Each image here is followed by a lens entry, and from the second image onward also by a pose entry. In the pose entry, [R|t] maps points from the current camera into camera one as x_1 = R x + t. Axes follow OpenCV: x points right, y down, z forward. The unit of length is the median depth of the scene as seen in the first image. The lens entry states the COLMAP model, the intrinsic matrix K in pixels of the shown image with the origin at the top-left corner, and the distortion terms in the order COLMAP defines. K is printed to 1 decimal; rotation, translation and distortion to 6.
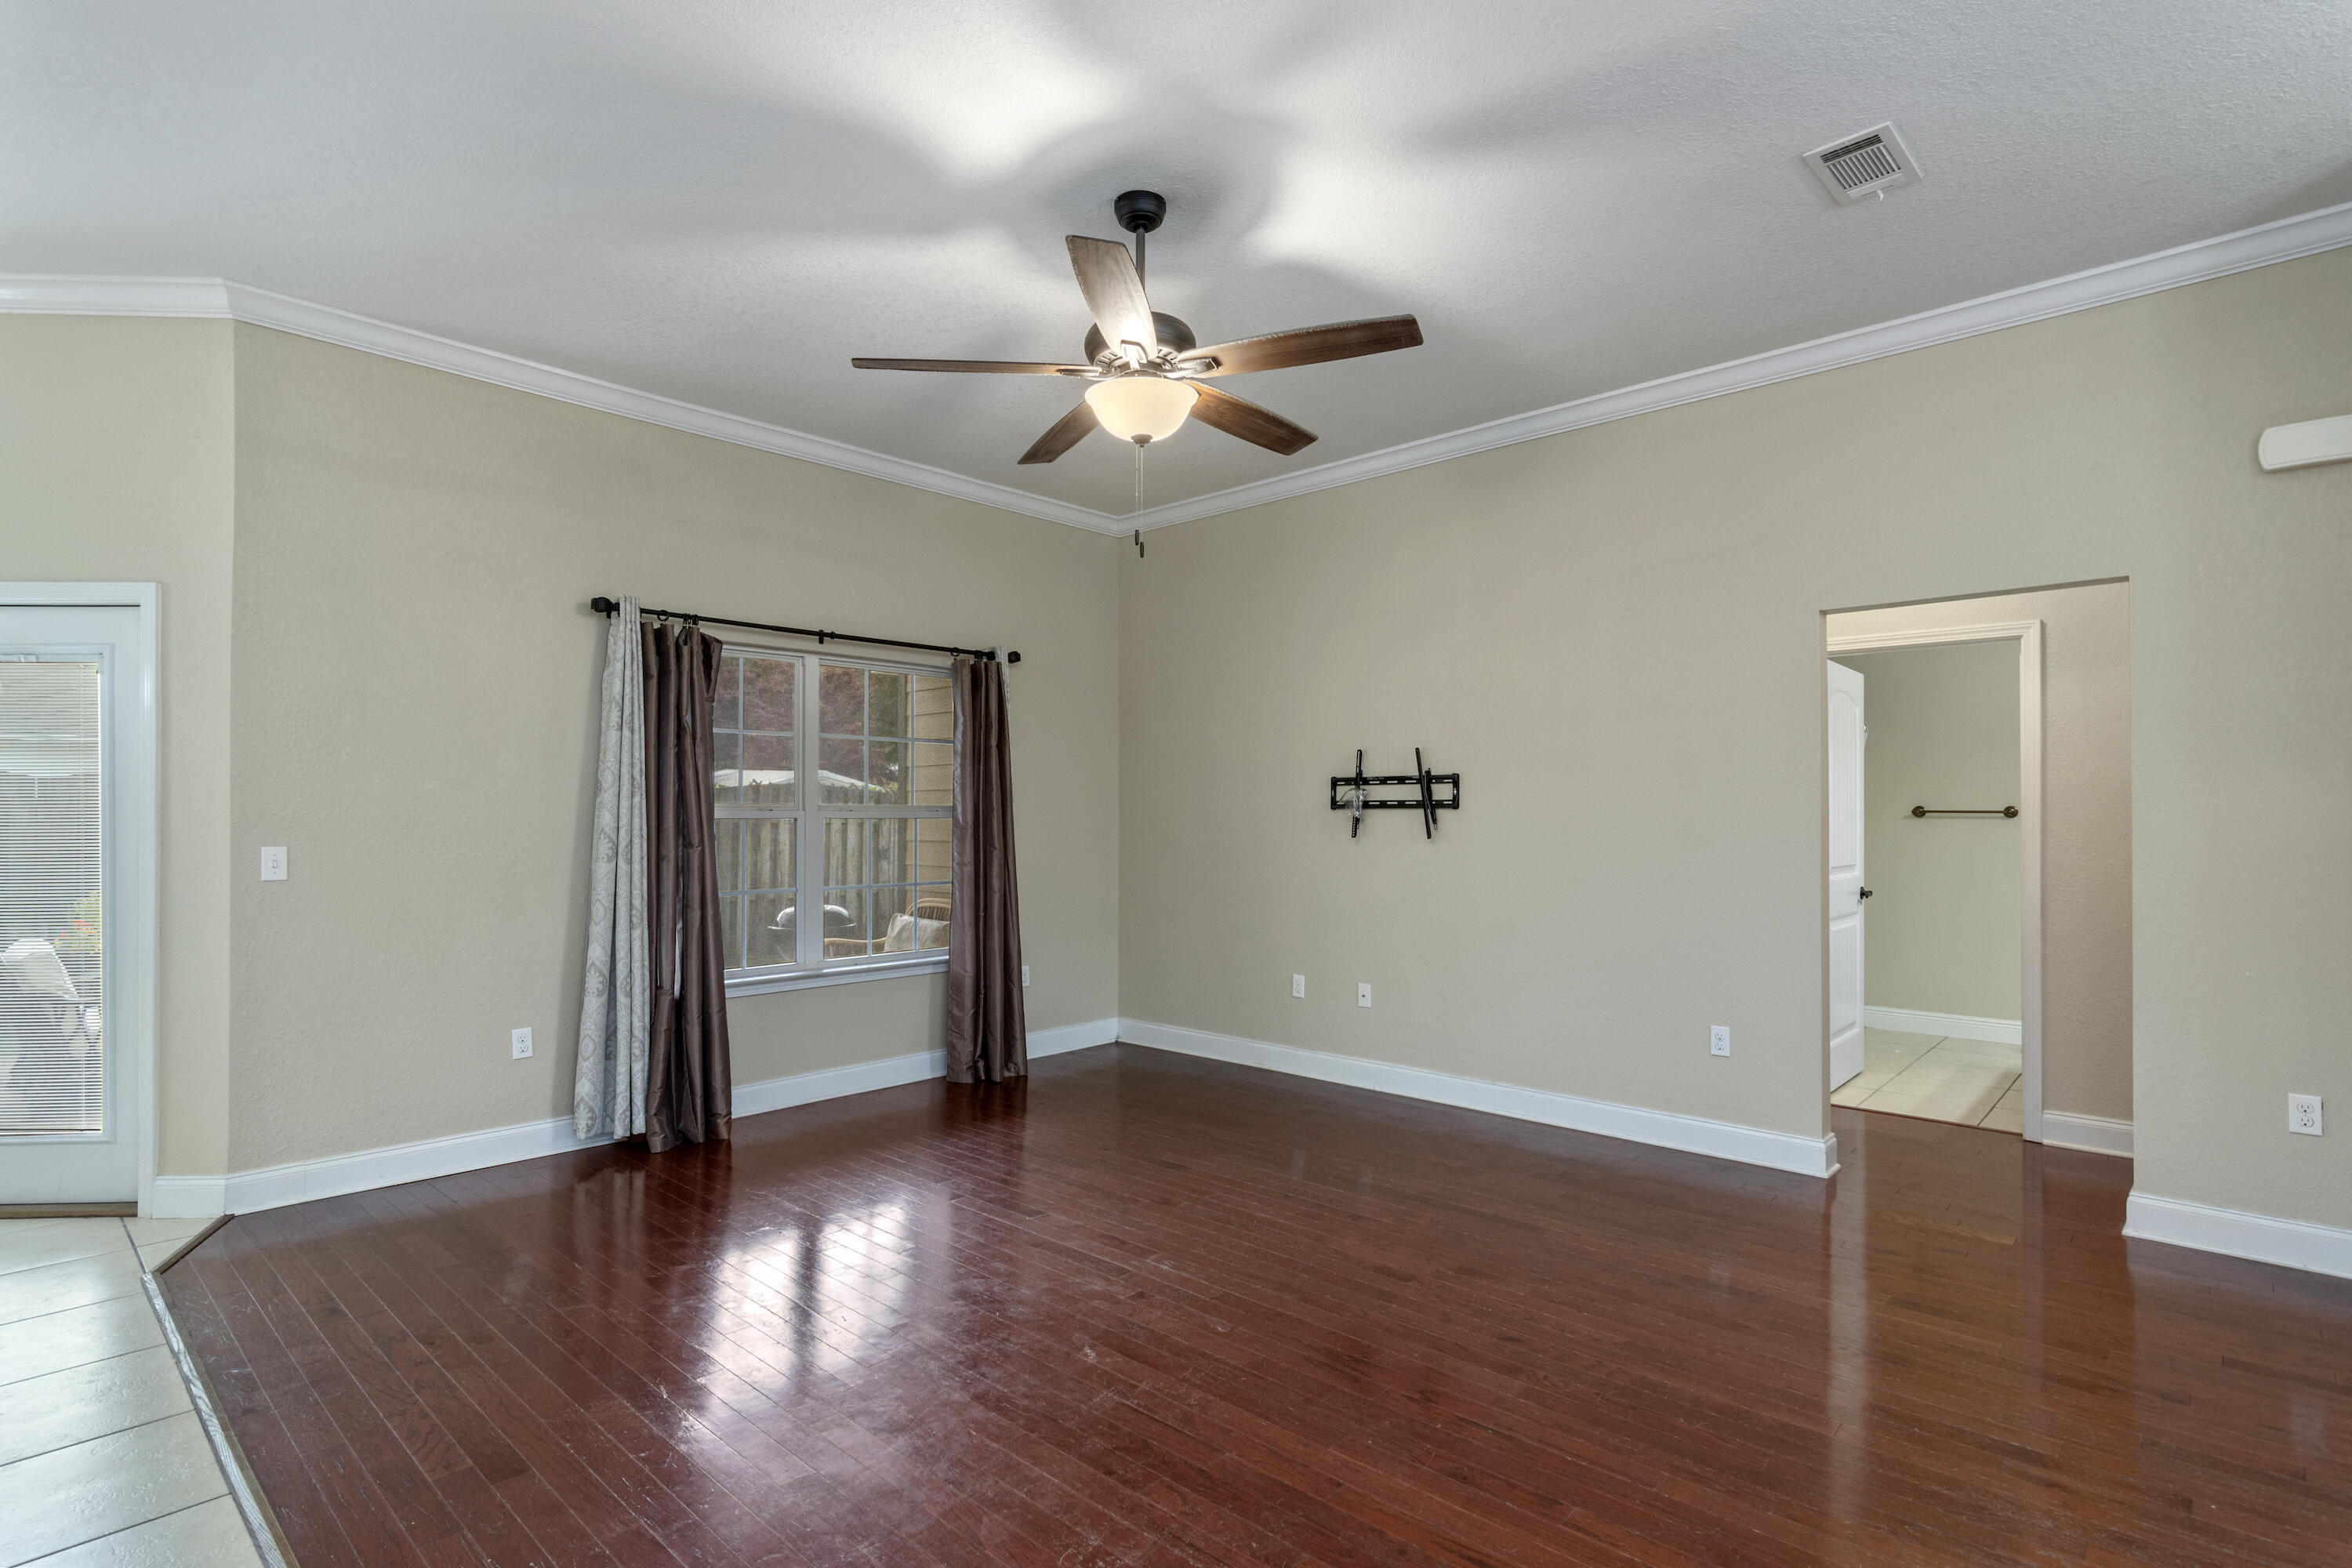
lens RADIAL K [[1129.9, 0, 1214.5], [0, 1129.9, 813.6], [0, 0, 1]] dist [0.002219, 0.000765]
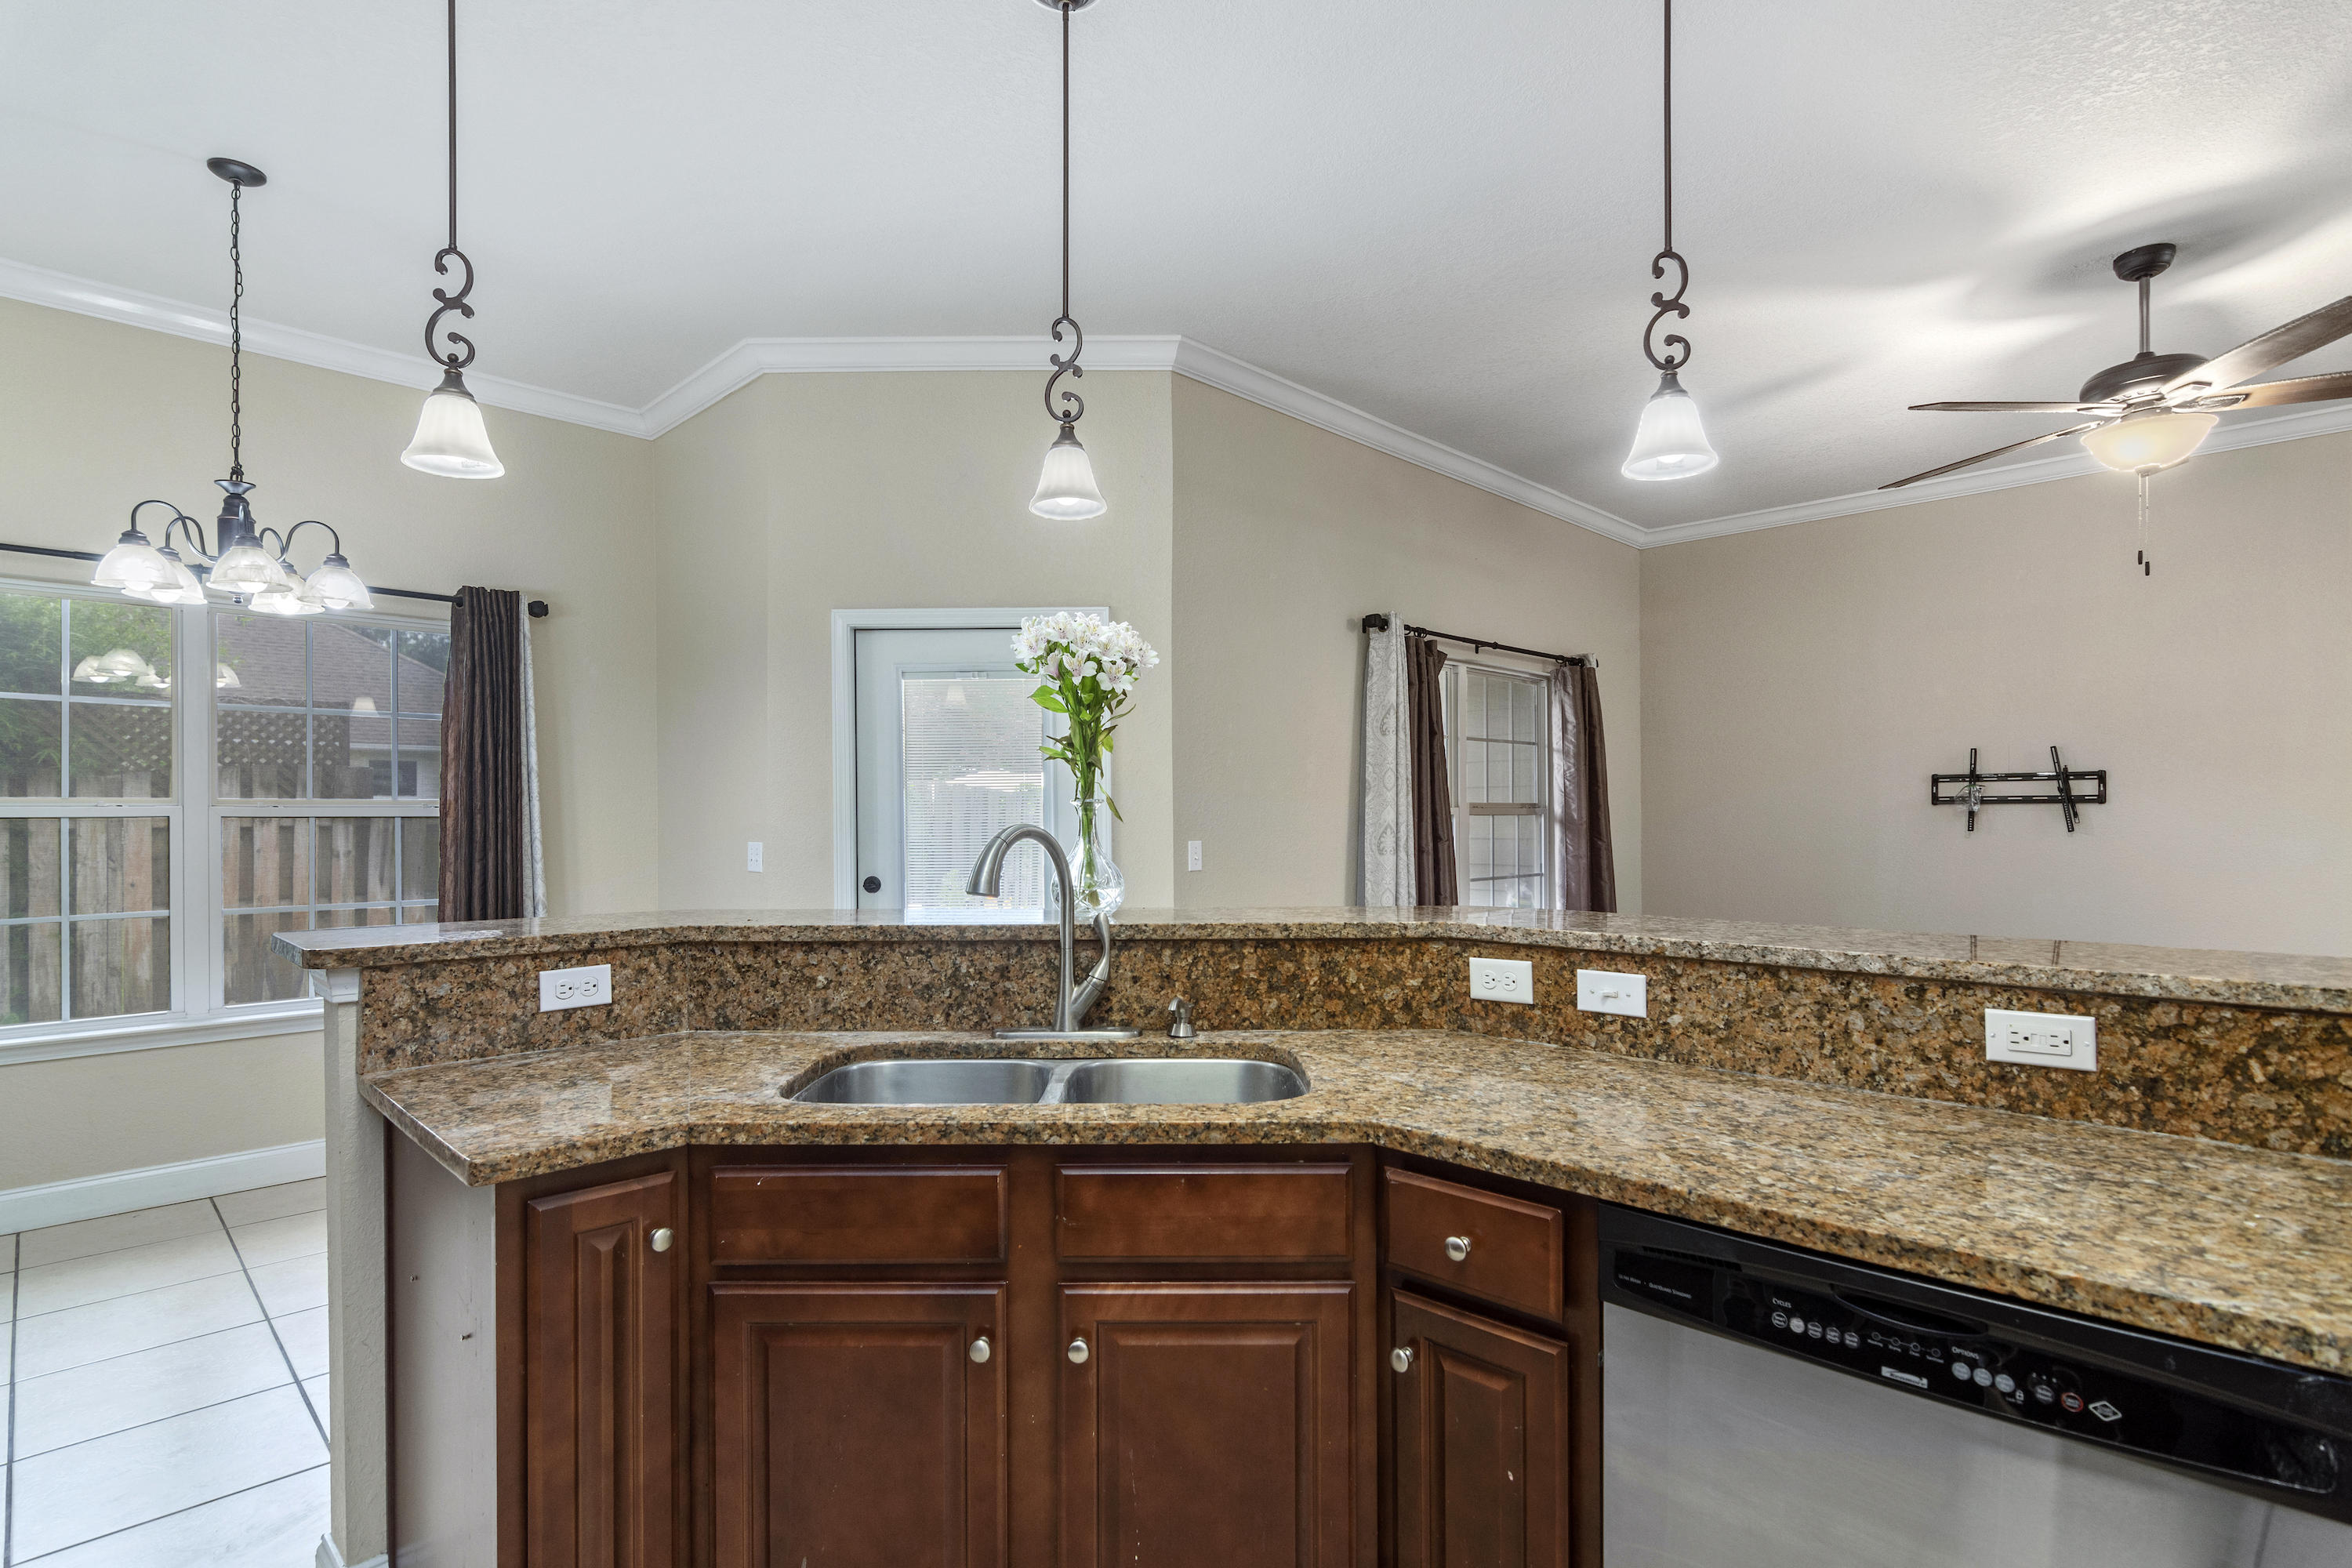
lens RADIAL K [[1129.9, 0, 1260.3], [0, 1129.9, 804.6], [0, 0, 1]] dist [0.002219, 0.000765]
pose [[0.999594, -0.006216, -0.027798, -0.533657], [0.005947, 0.999935, -0.009720, 0.002221], [0.027857, 0.009551, 0.999566, -0.074328]]
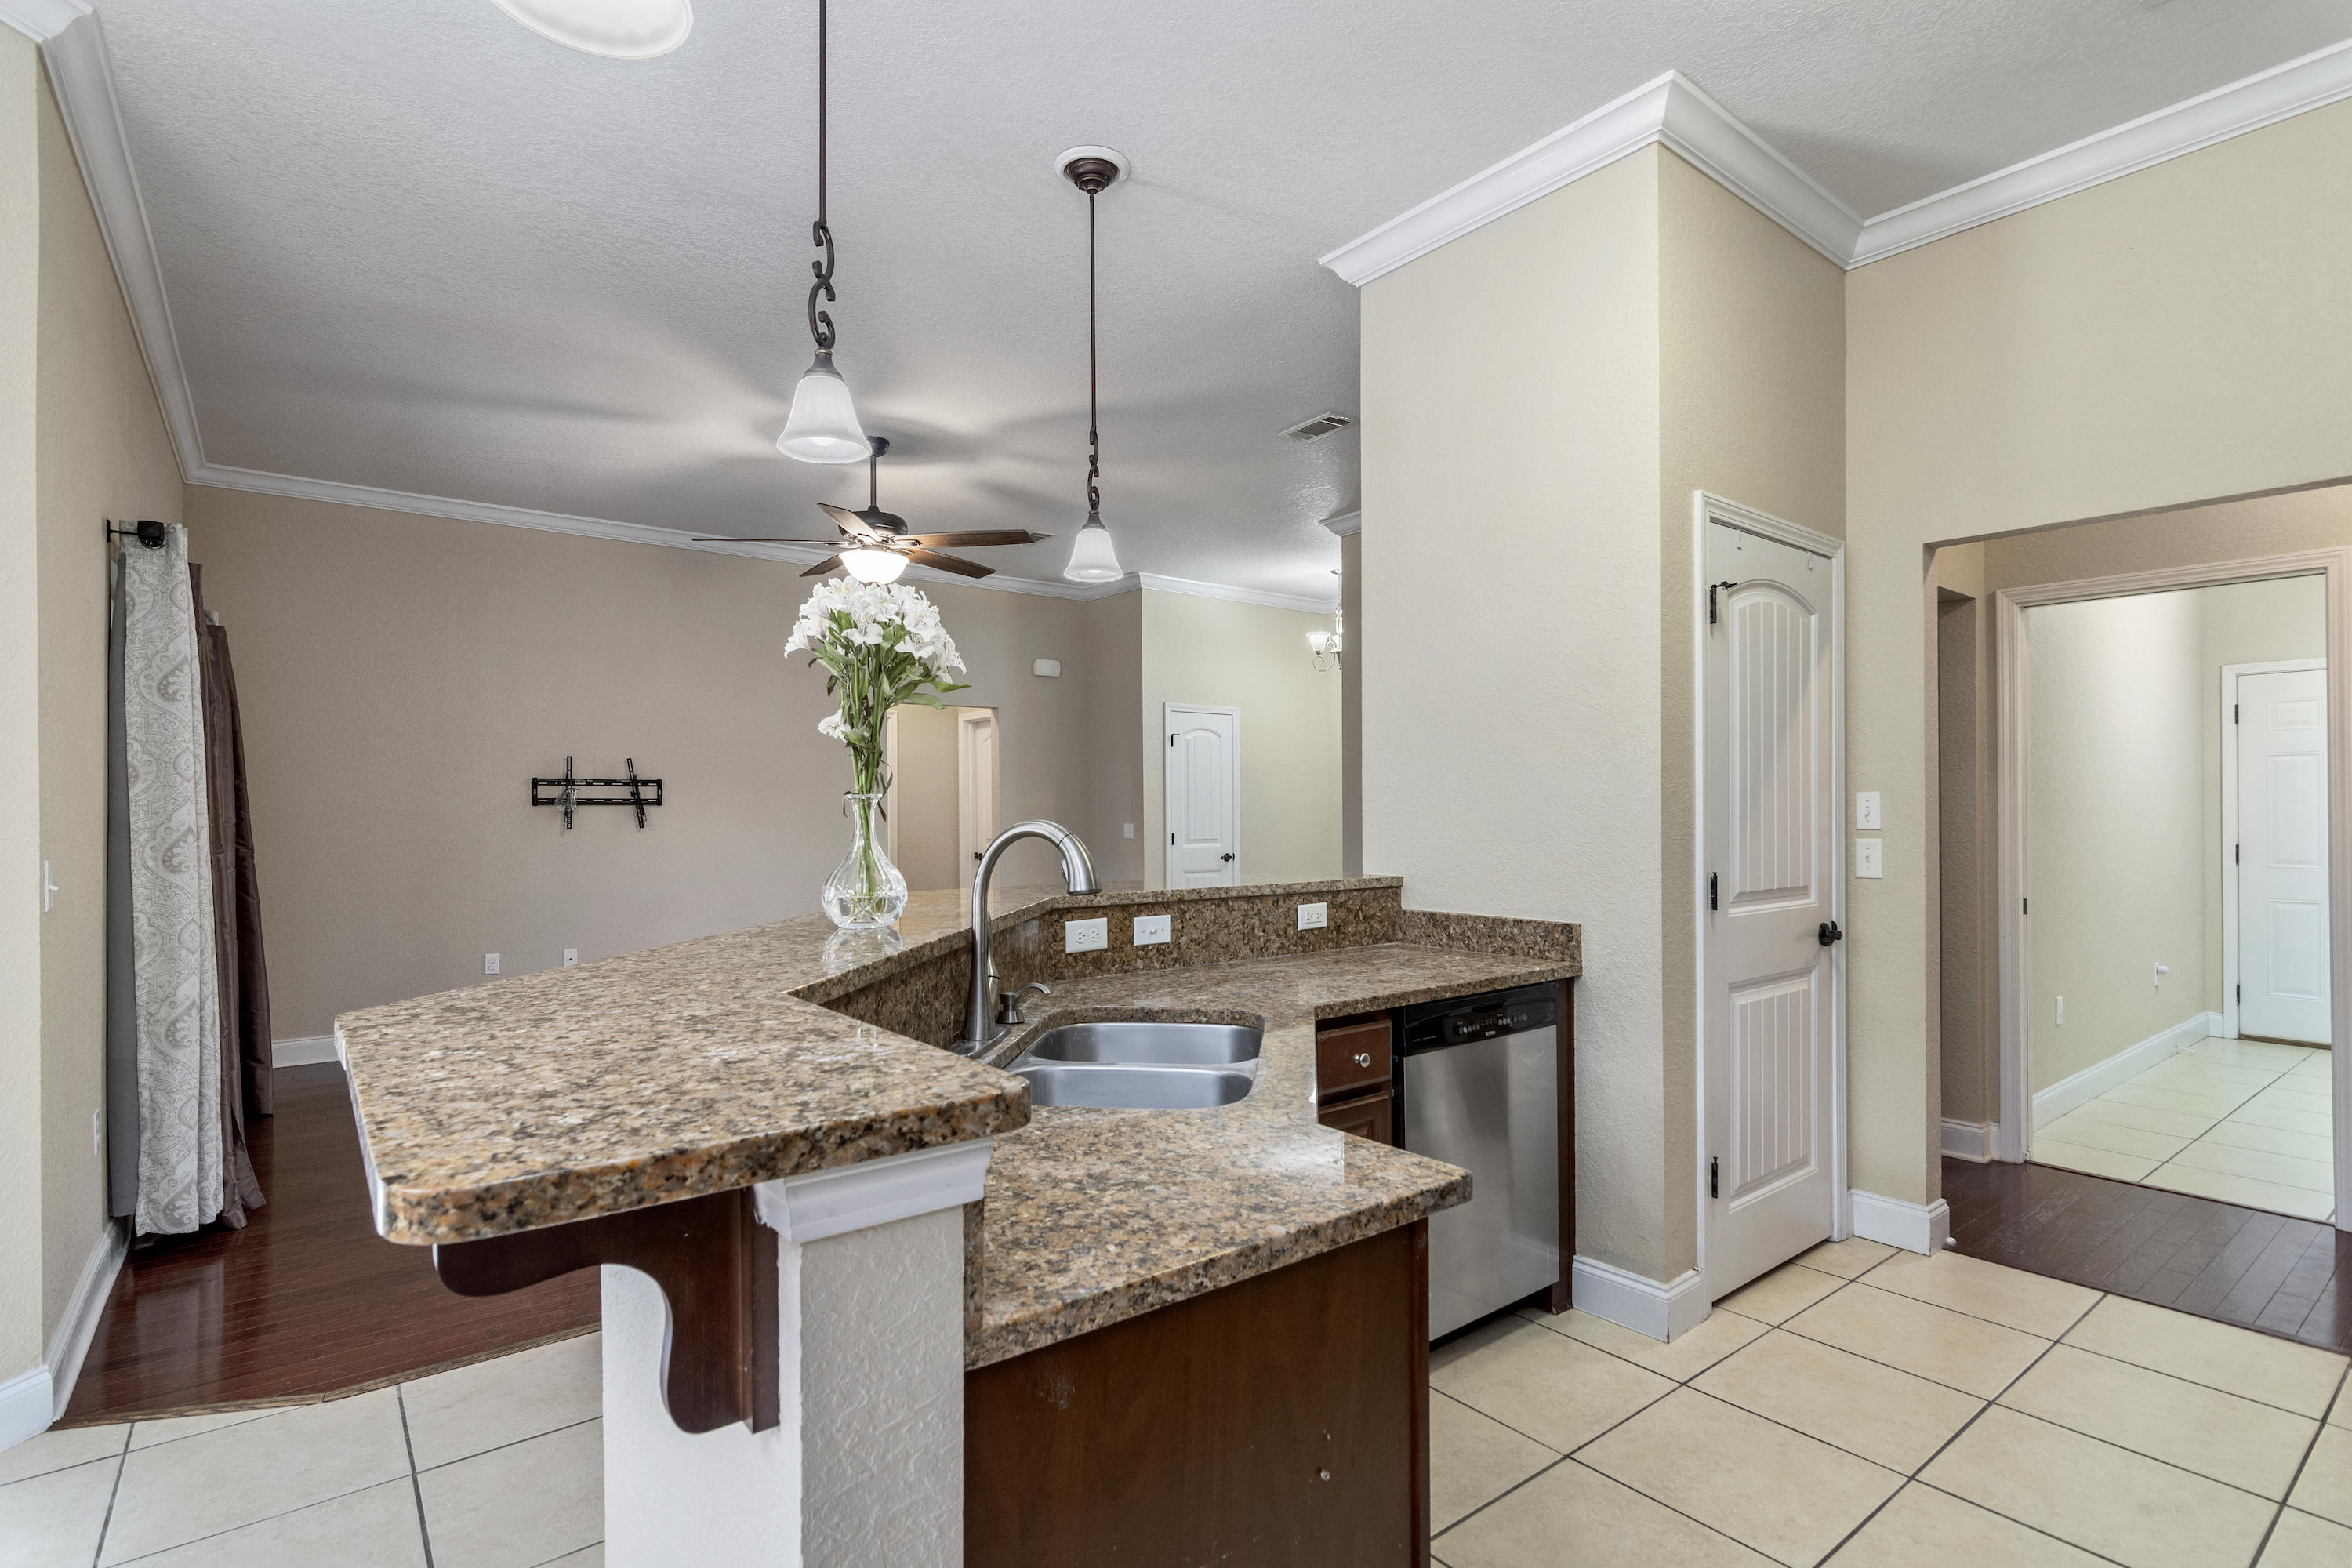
lens RADIAL K [[1086.6, 0, 1130.1], [0, 1086.6, 806.1], [0, 0, 1]] dist [-0.000765, 0.001043]
pose [[0.218317, -0.000181, 0.975878, -0.916176], [0.004615, 0.999989, -0.000847, 0.000406], [-0.975867, 0.004688, 0.218315, 0.168264]]
